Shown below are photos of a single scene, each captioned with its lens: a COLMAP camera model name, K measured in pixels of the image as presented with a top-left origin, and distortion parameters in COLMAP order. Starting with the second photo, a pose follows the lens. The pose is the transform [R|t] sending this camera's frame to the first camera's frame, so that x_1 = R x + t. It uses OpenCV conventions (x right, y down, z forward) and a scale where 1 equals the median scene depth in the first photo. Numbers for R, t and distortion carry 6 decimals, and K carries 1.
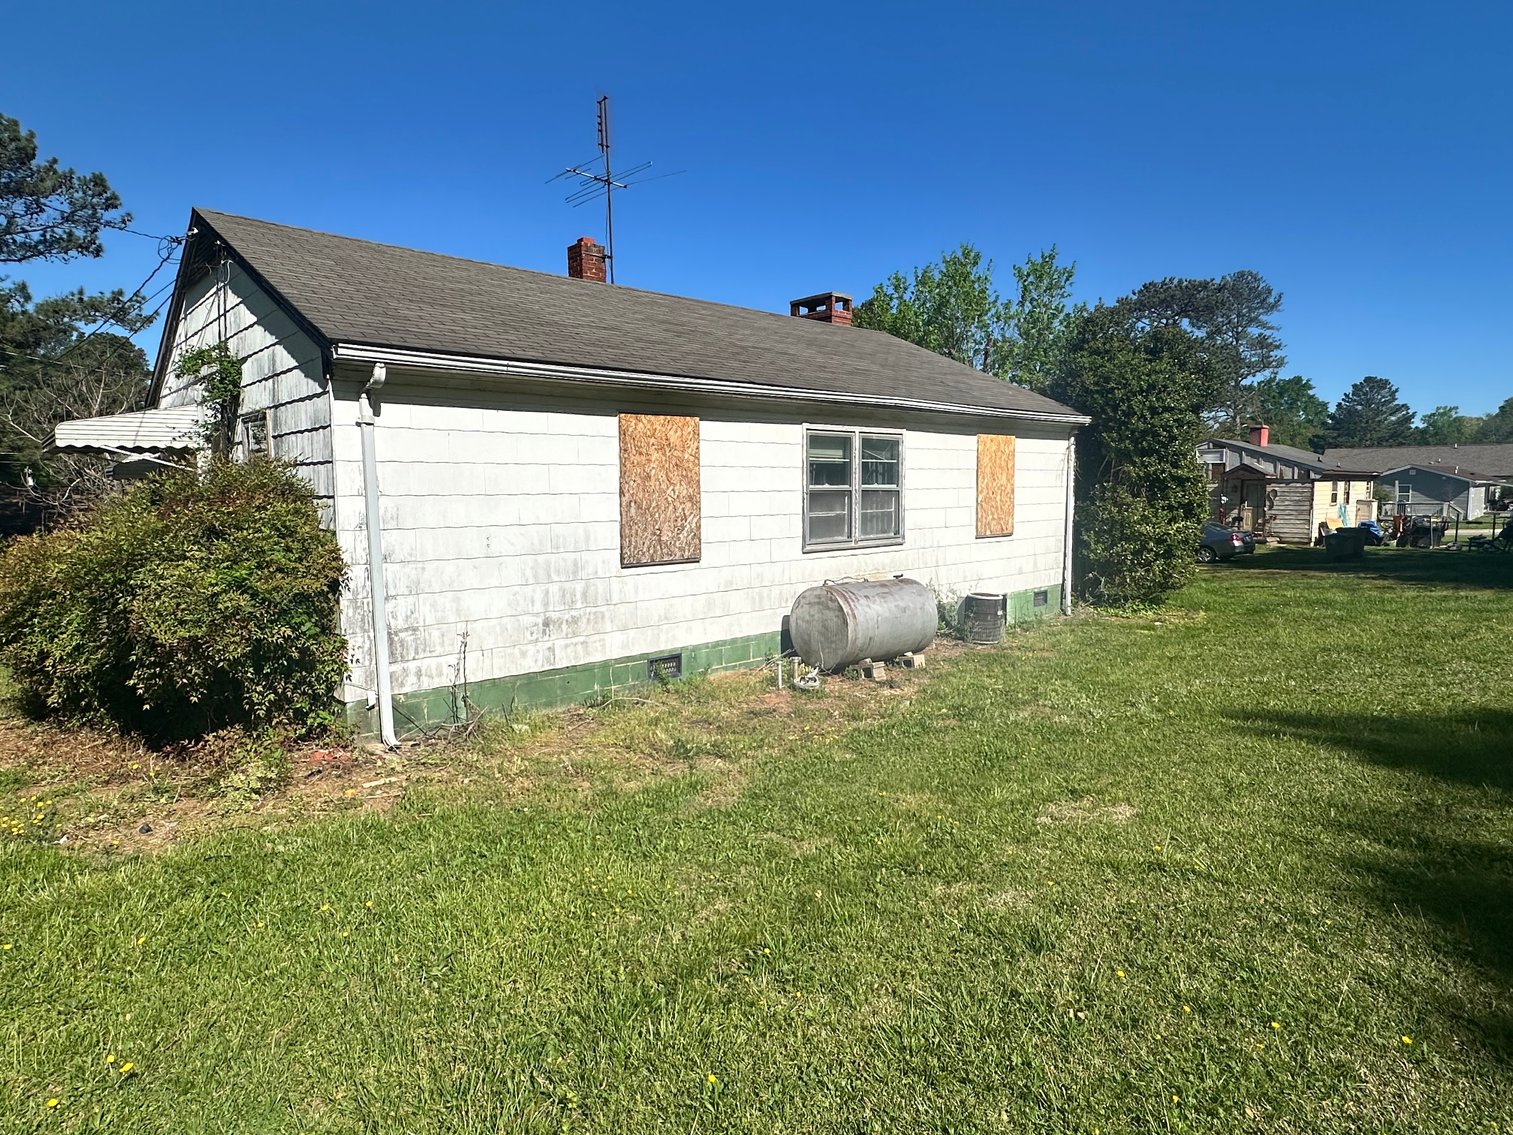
lens RADIAL K [[869.6, 0, 758.1], [0, 869.6, 564.1], [0, 0, 1]] dist [-0.007097, 0.001929]
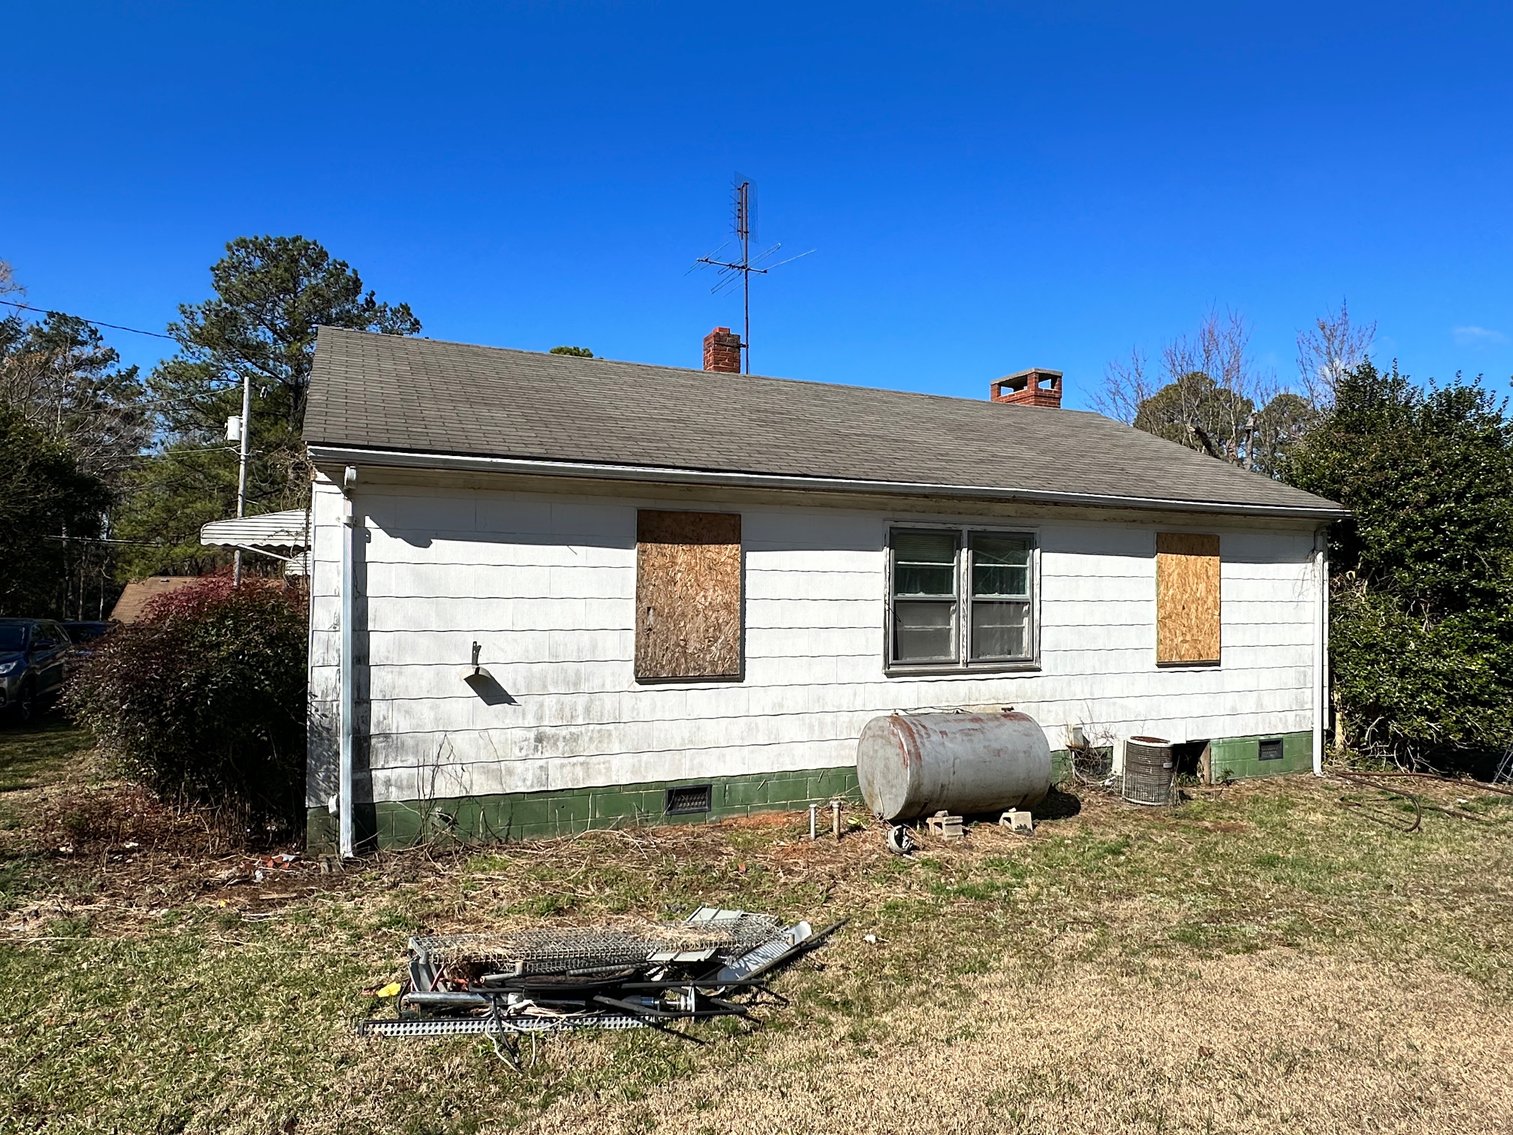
lens RADIAL K [[948.9, 0, 756.3], [0, 948.9, 574.4], [0, 0, 1]] dist [-0.008434, -0.002044]
pose [[0.944839, 0.013192, -0.327270, 0.264323], [-0.047541, 0.994131, -0.097180, -0.015953], [0.324067, 0.107379, 0.939920, 0.107425]]
